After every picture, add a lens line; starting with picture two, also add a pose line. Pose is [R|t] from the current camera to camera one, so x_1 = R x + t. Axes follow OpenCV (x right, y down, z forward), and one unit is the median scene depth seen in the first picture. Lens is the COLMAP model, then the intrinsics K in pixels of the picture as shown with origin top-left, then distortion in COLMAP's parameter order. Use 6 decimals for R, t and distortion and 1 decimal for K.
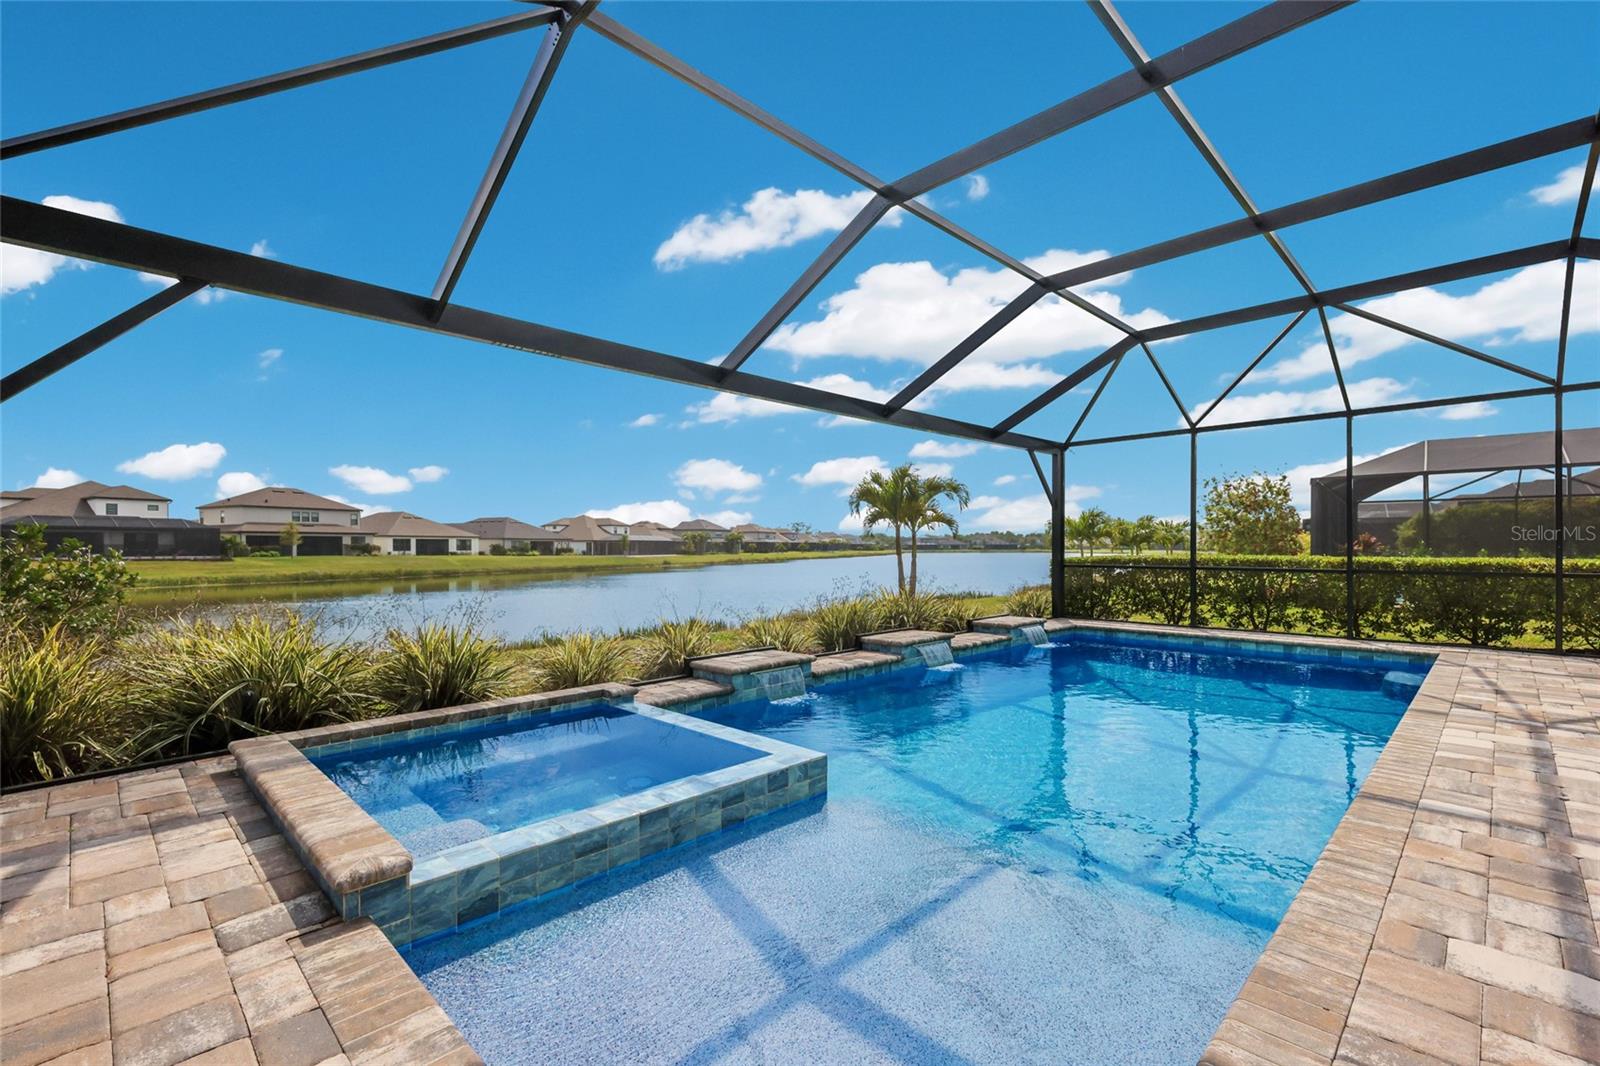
lens RADIAL K [[706.0, 0, 791.7], [0, 706.0, 546.5], [0, 0, 1]] dist [0.011663, 0.001002]
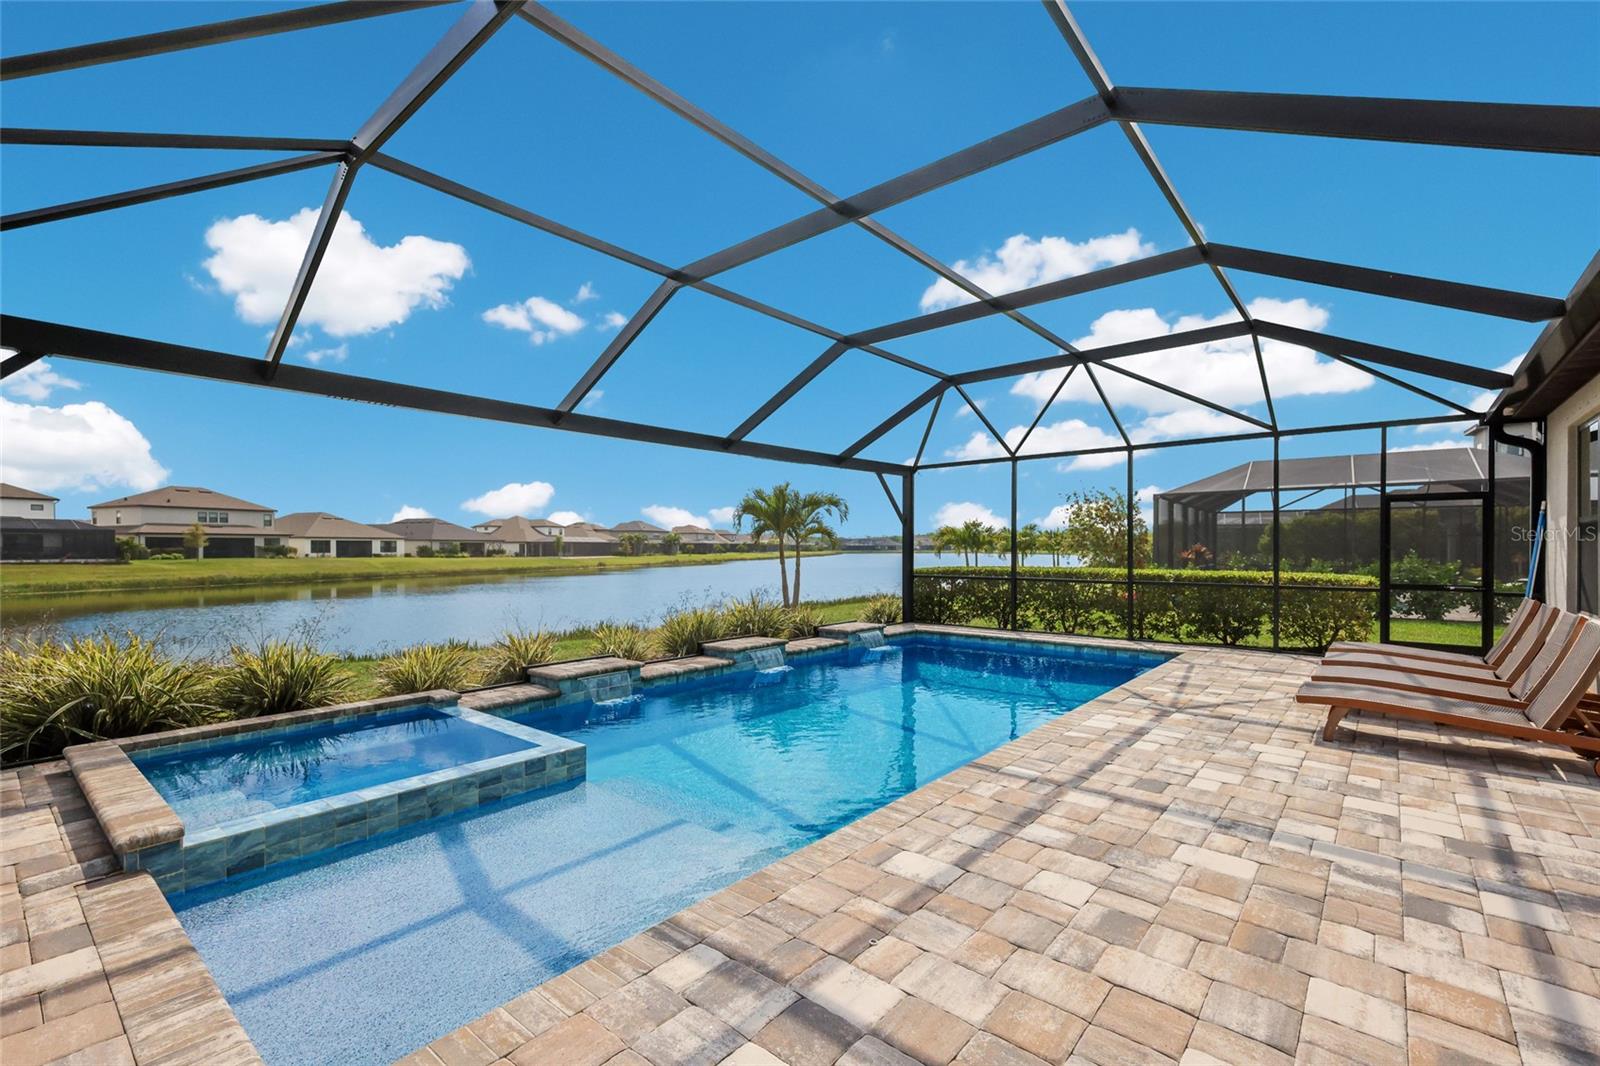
lens RADIAL K [[706.0, 0, 793.3], [0, 706.0, 547.3], [0, 0, 1]] dist [0.011663, 0.001002]
pose [[0.996824, -0.000180, 0.079633, 0.123139], [0.000096, 0.999999, 0.001062, -0.022031], [-0.079633, -0.001051, 0.996824, -0.106370]]
